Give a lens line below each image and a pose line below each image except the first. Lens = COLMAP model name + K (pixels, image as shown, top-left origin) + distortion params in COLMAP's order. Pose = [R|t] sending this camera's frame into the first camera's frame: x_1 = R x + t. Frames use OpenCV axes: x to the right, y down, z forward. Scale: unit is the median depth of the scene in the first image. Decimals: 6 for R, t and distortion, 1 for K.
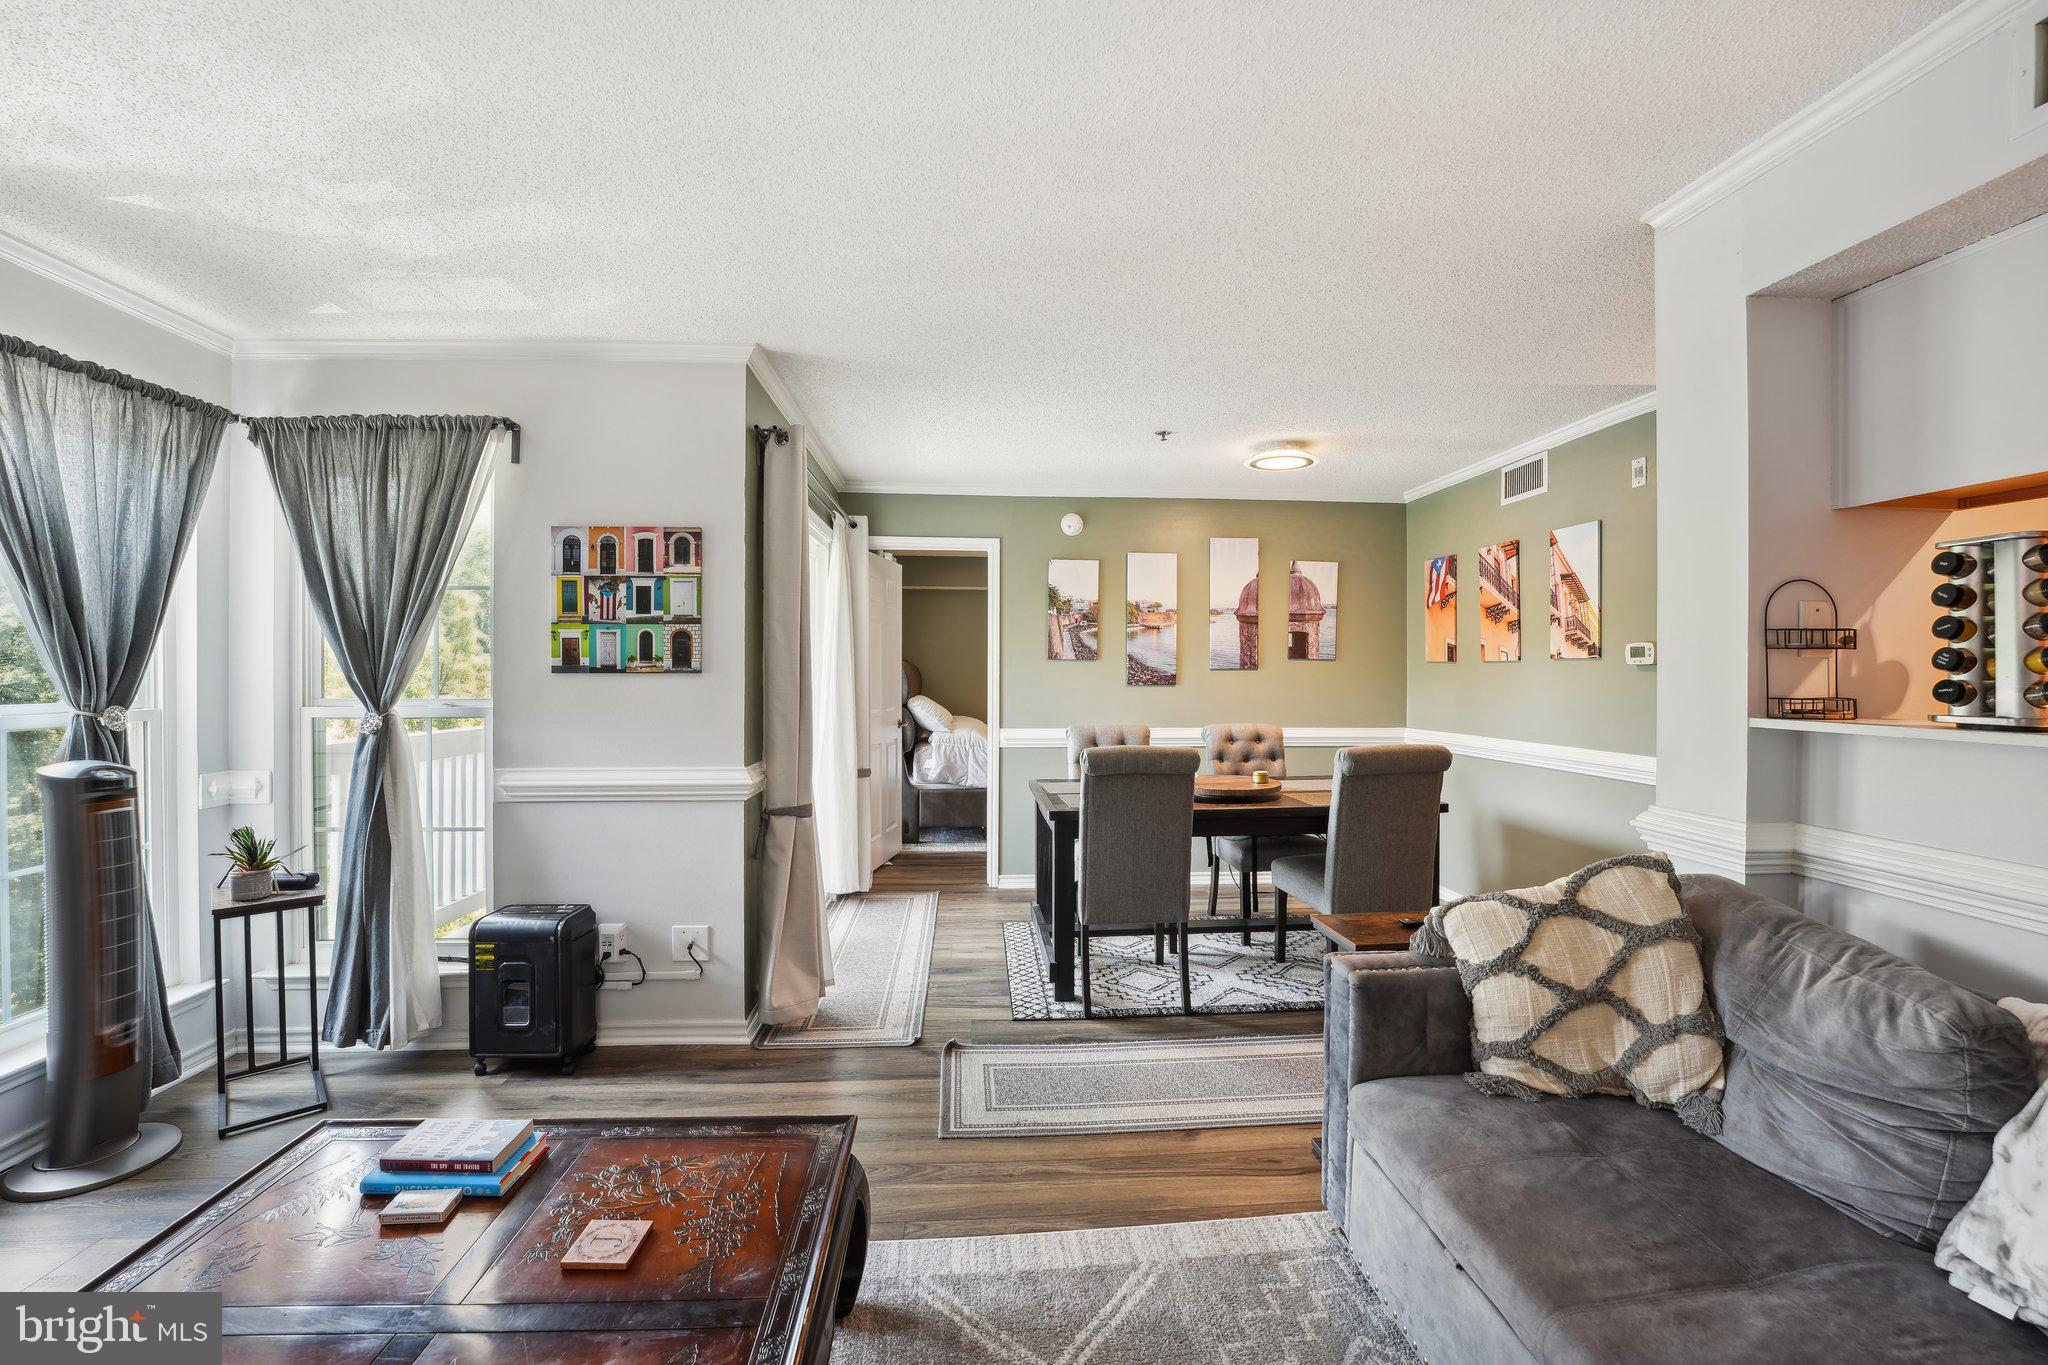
lens RADIAL K [[831.7, 0, 1029.2], [0, 831.7, 673.0], [0, 0, 1]] dist [-0.021780, 0.000053]
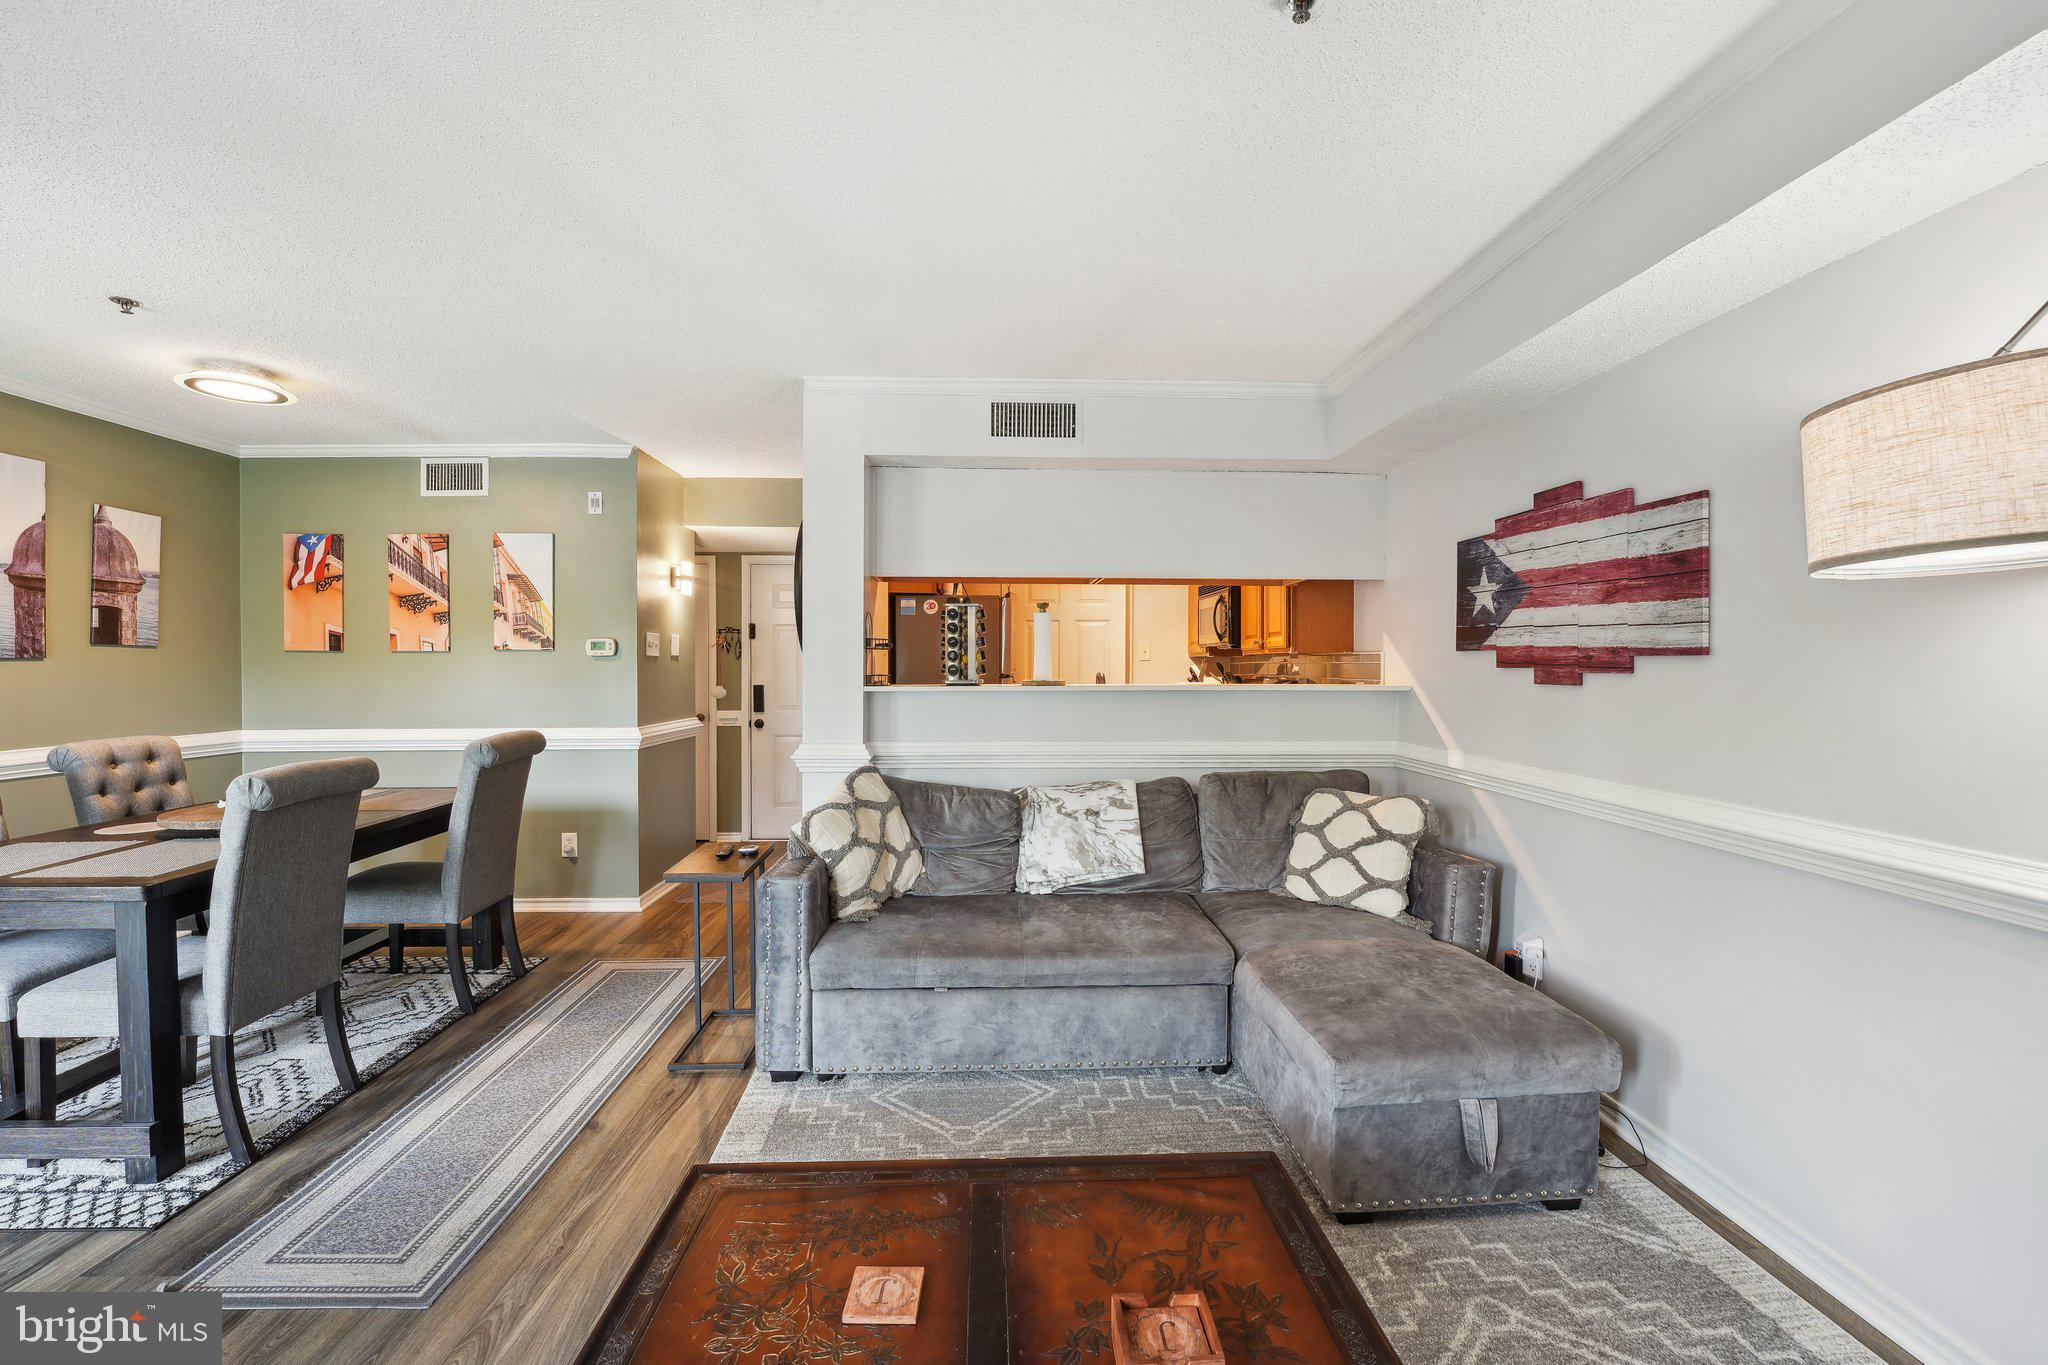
lens RADIAL K [[859.3, 0, 997.0], [0, 859.3, 683.3], [0, 0, 1]] dist [-0.023886, 0.000259]
pose [[0.061473, -0.026279, 0.997763, -0.465732], [0.002865, 0.999654, 0.026153, -0.000561], [-0.998105, 0.001251, 0.061527, 0.267924]]
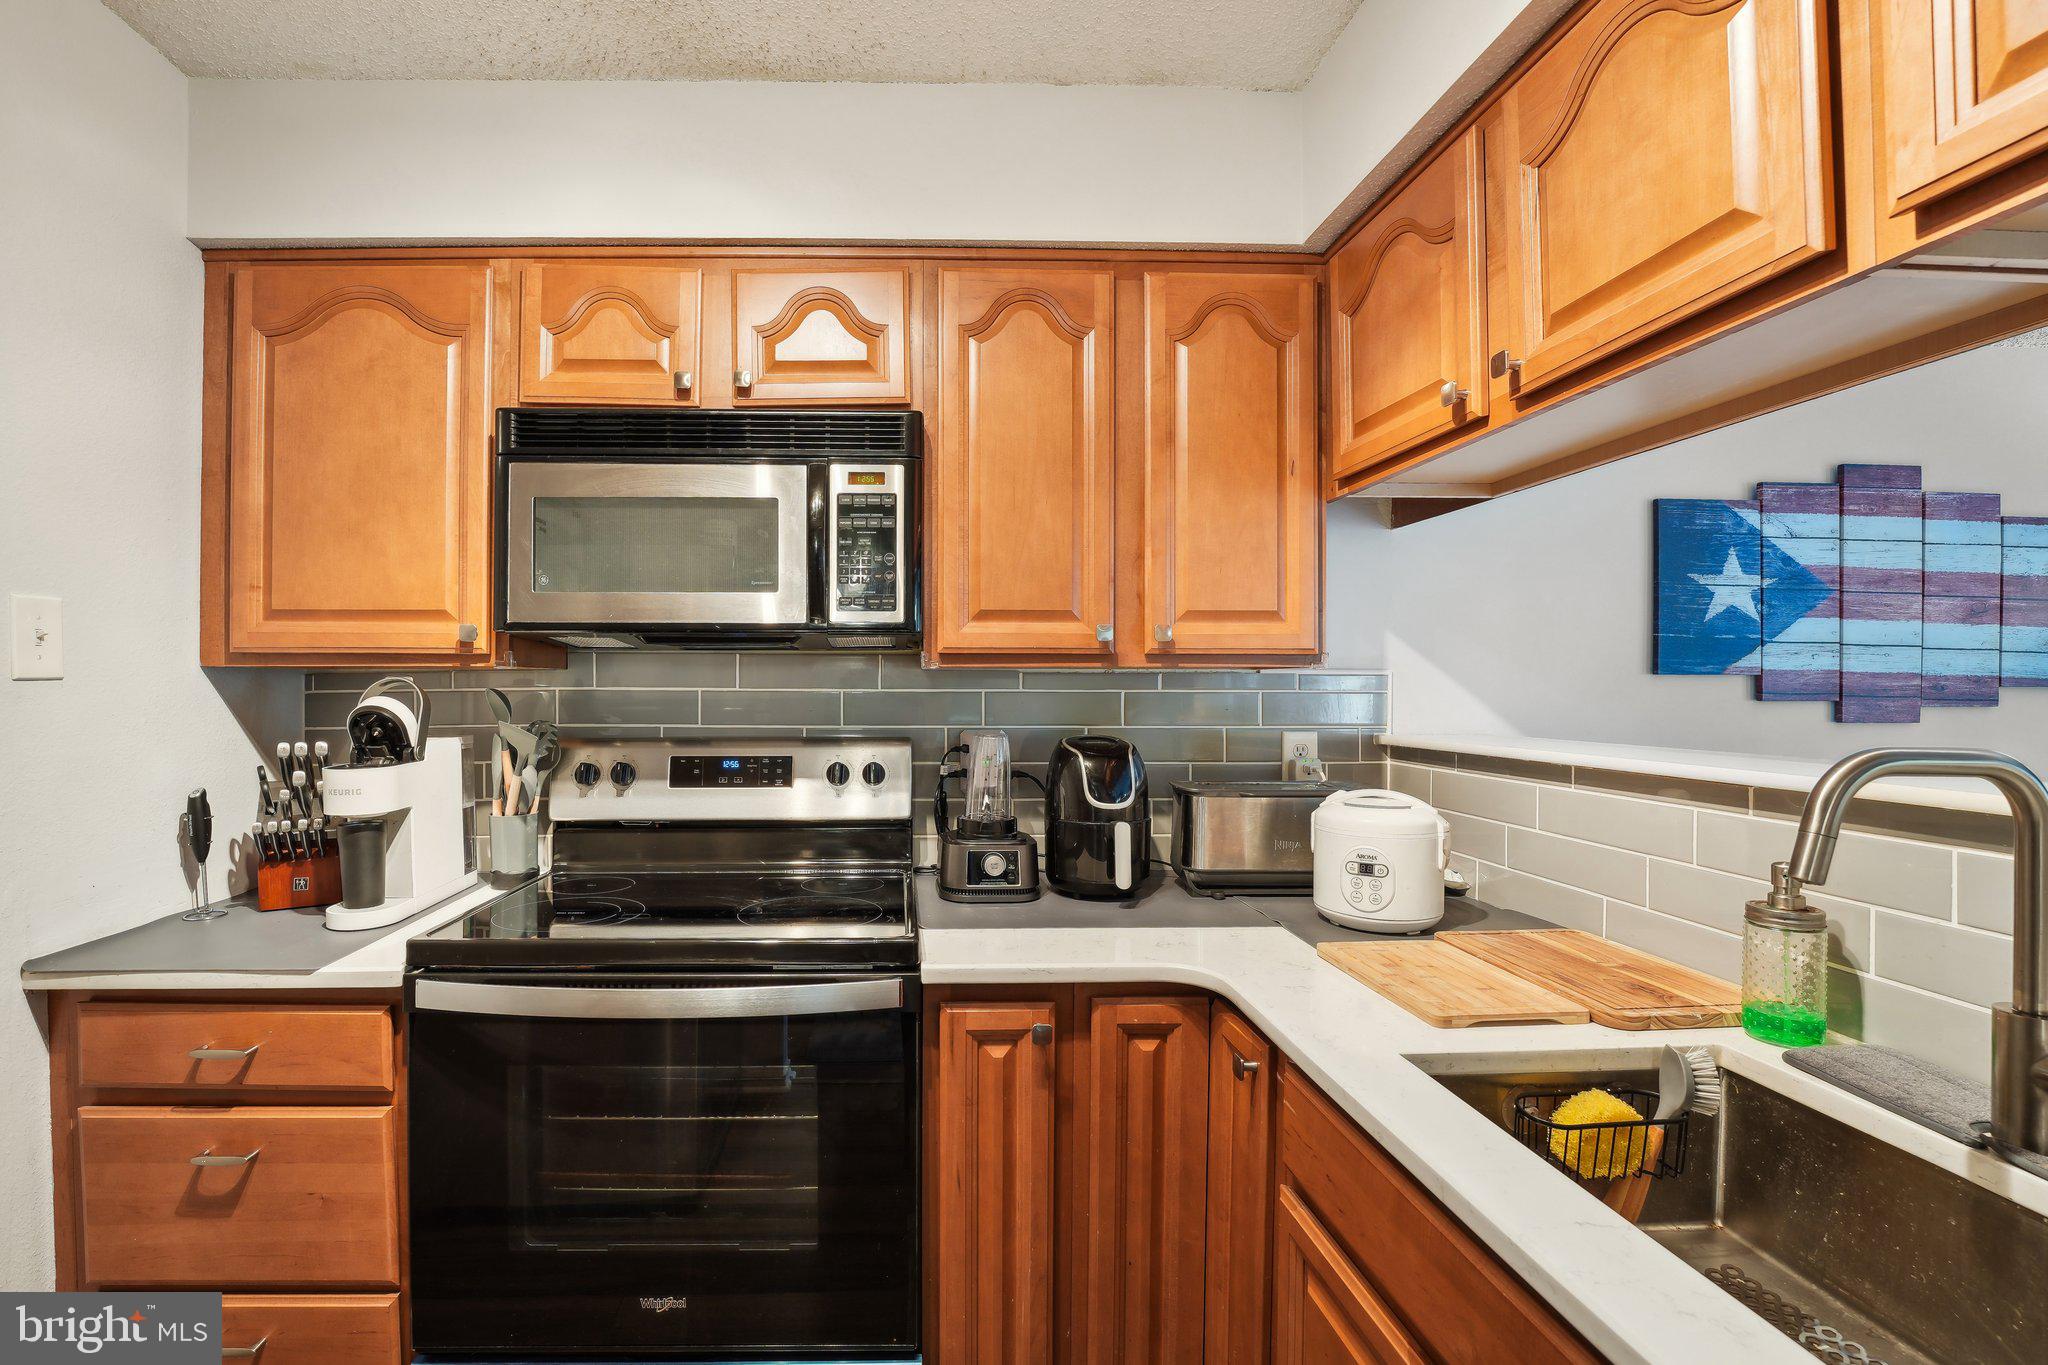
lens RADIAL K [[859.3, 0, 997.0], [0, 859.3, 683.3], [0, 0, 1]] dist [-0.023886, 0.000259]
pose [[-0.999010, -0.006201, 0.044062, 0.735005], [-0.006201, 0.999981, 0.000133, -0.001116], [-0.044062, -0.000140, -0.999029, 0.395650]]
